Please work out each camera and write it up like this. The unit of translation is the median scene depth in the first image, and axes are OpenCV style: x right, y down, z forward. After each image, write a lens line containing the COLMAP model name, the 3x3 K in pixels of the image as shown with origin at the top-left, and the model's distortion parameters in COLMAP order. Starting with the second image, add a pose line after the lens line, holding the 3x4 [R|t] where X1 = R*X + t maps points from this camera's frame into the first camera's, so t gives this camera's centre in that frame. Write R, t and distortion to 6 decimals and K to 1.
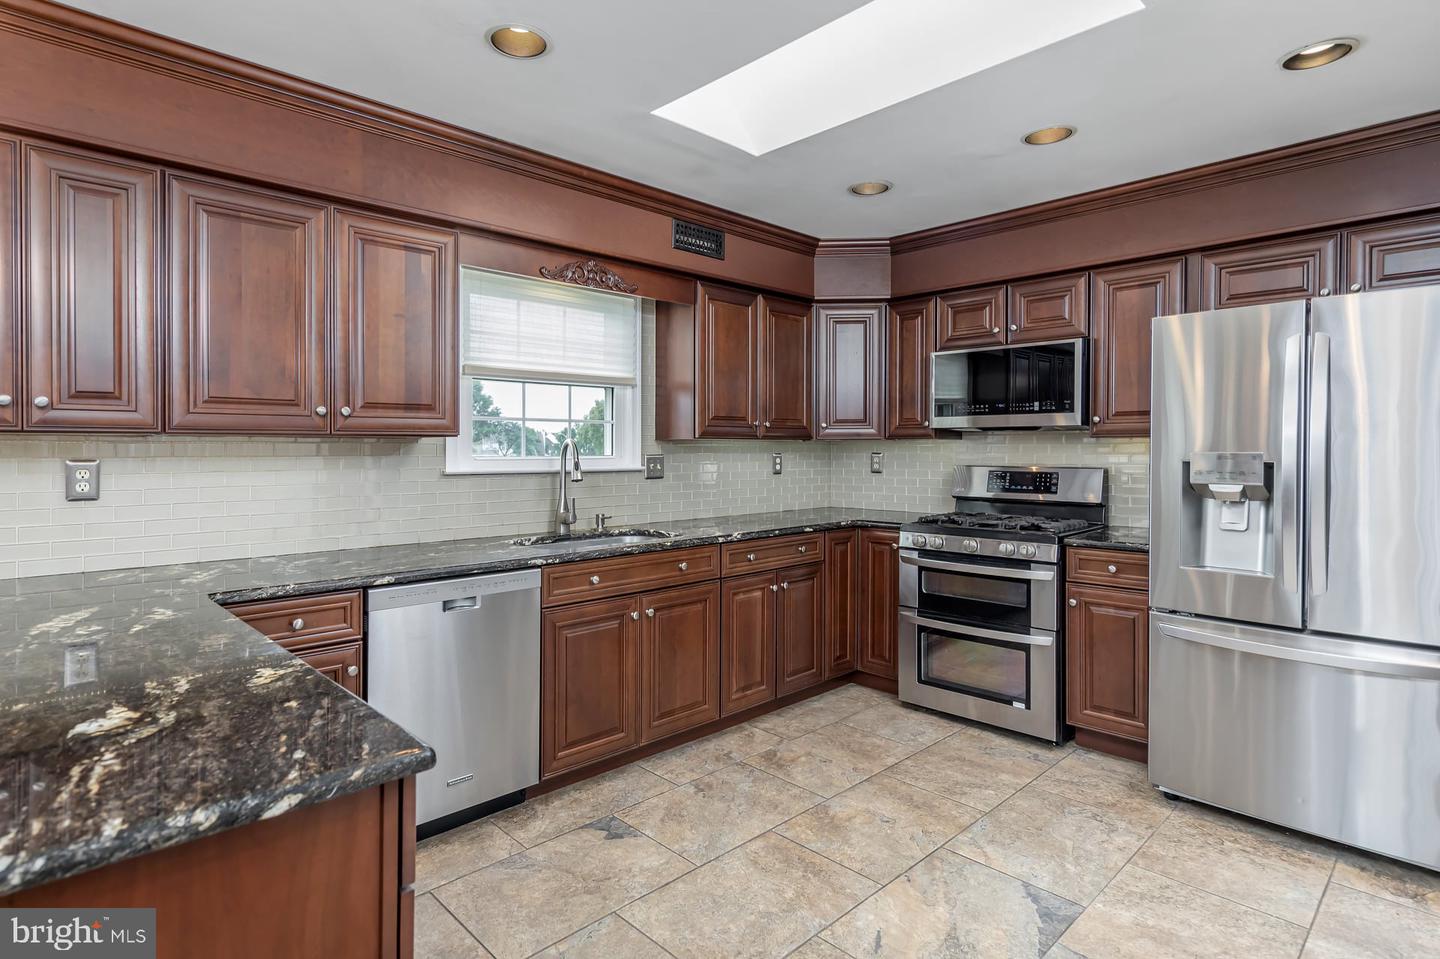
lens RADIAL K [[757.8, 0, 715.0], [0, 757.8, 451.4], [0, 0, 1]] dist [0.000656, -0.000674]
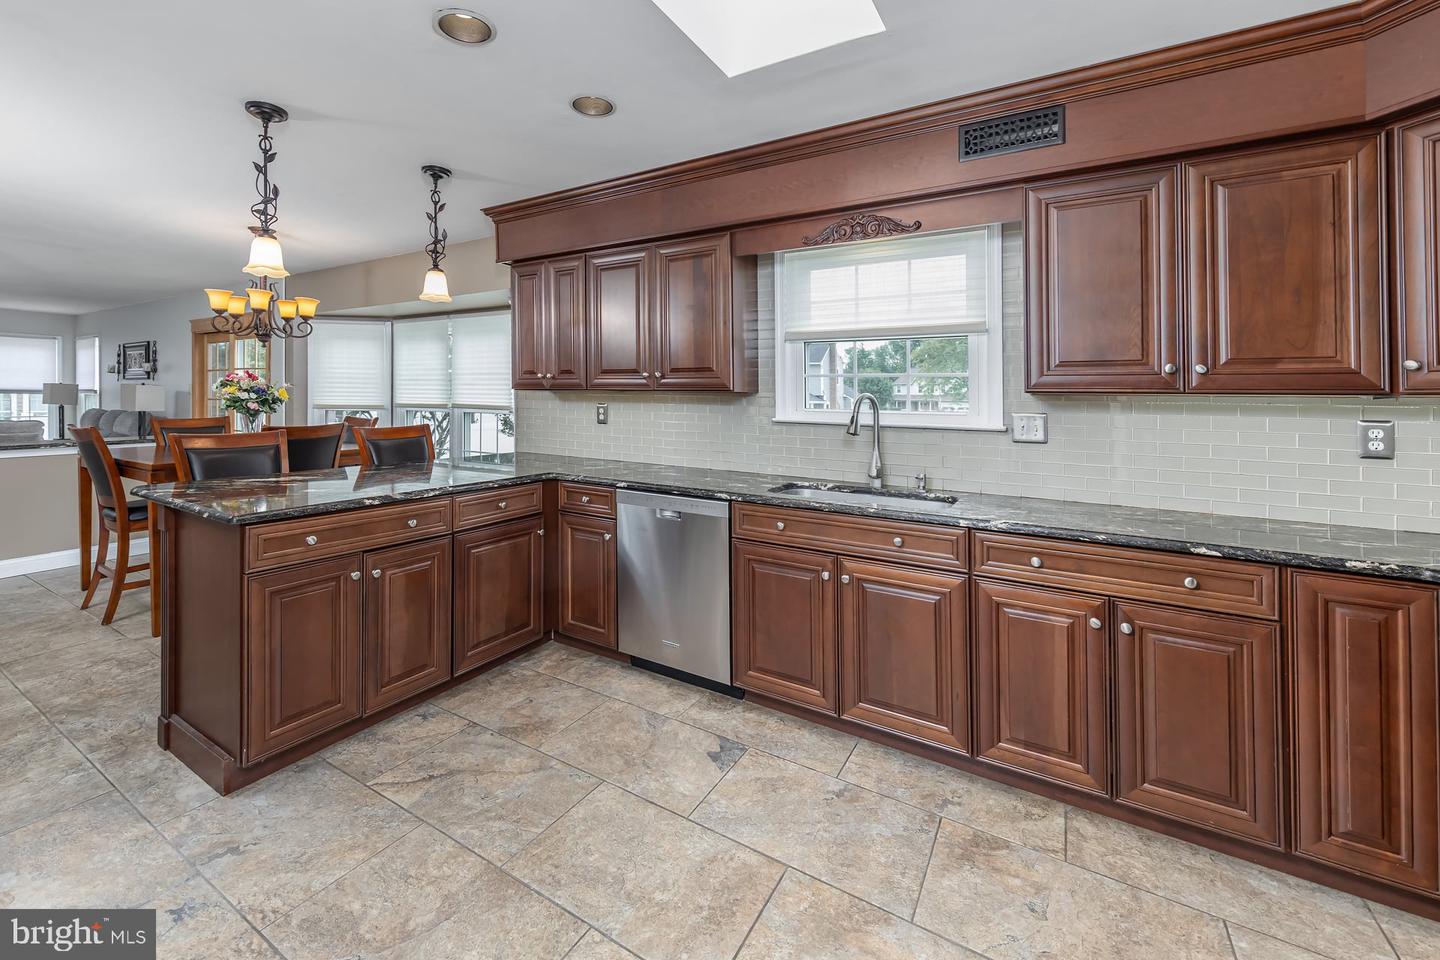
lens RADIAL K [[599.1, 0, 660.6], [0, 599.1, 398.5], [0, 0, 1]] dist [0.002790, 0.000279]
pose [[0.220954, 0.005613, -0.975268, 0.521871], [-0.019349, 0.999812, 0.001371, -0.004890], [0.975092, 0.018567, 0.221021, 0.549494]]
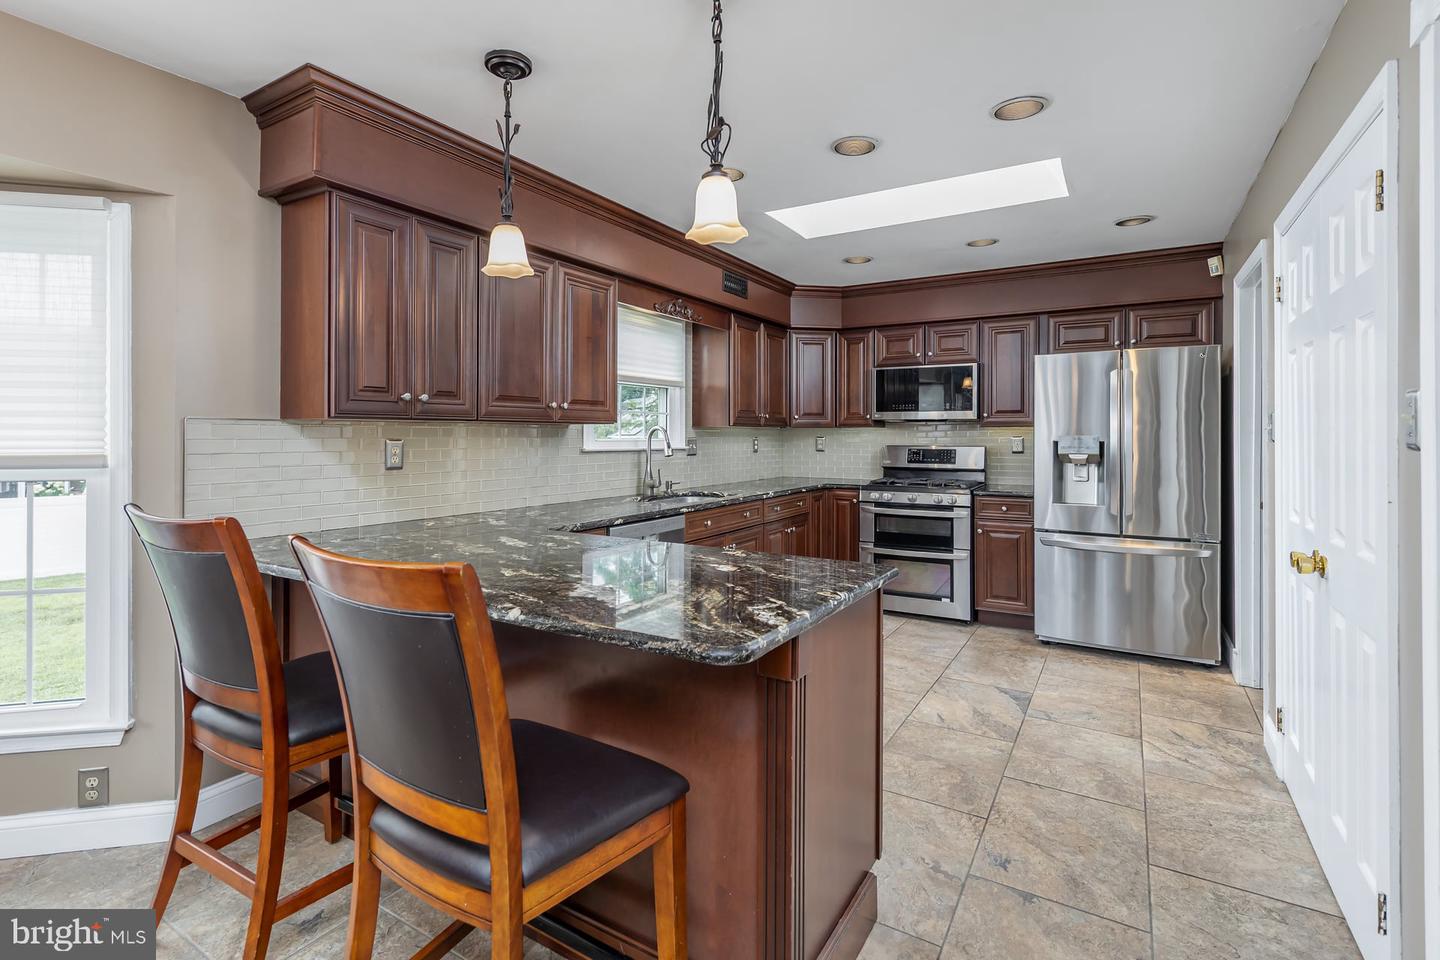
lens RADIAL K [[688.0, 0, 718.0], [0, 688.0, 427.5], [0, 0, 1]] dist [0.002054, 0.000004]
pose [[0.965668, 0.004883, 0.259733, -0.407624], [-0.001042, 0.999888, -0.014924, 0.004836], [-0.259776, 0.014141, 0.965565, -0.234002]]
